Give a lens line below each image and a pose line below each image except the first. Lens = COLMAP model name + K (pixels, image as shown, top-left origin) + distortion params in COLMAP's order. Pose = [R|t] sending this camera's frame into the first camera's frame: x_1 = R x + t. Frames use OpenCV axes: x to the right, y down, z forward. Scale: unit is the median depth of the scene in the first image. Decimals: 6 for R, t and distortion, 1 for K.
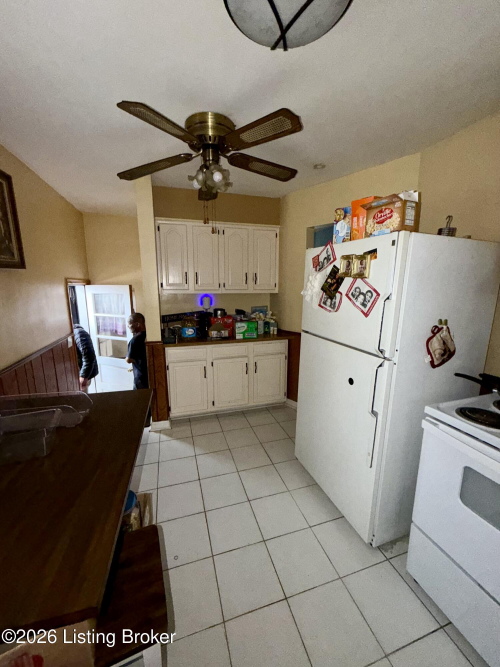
lens RADIAL K [[266.6, 0, 251.9], [0, 266.6, 339.5], [0, 0, 1]] dist [-0.003205, -0.000039]
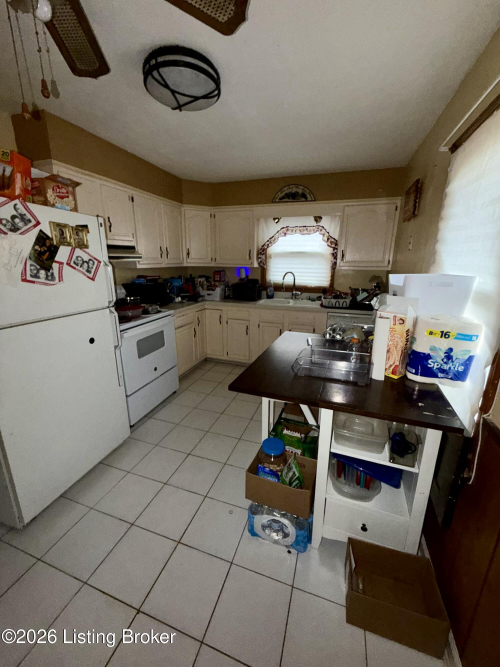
lens RADIAL K [[266.6, 0, 252.1], [0, 266.6, 330.5], [0, 0, 1]] dist [-0.003205, -0.000039]
pose [[-0.809767, -0.182322, 0.557706, -0.837880], [0.082099, 0.905941, 0.415369, -0.304783], [-0.580979, 0.382139, -0.718633, 1.434587]]
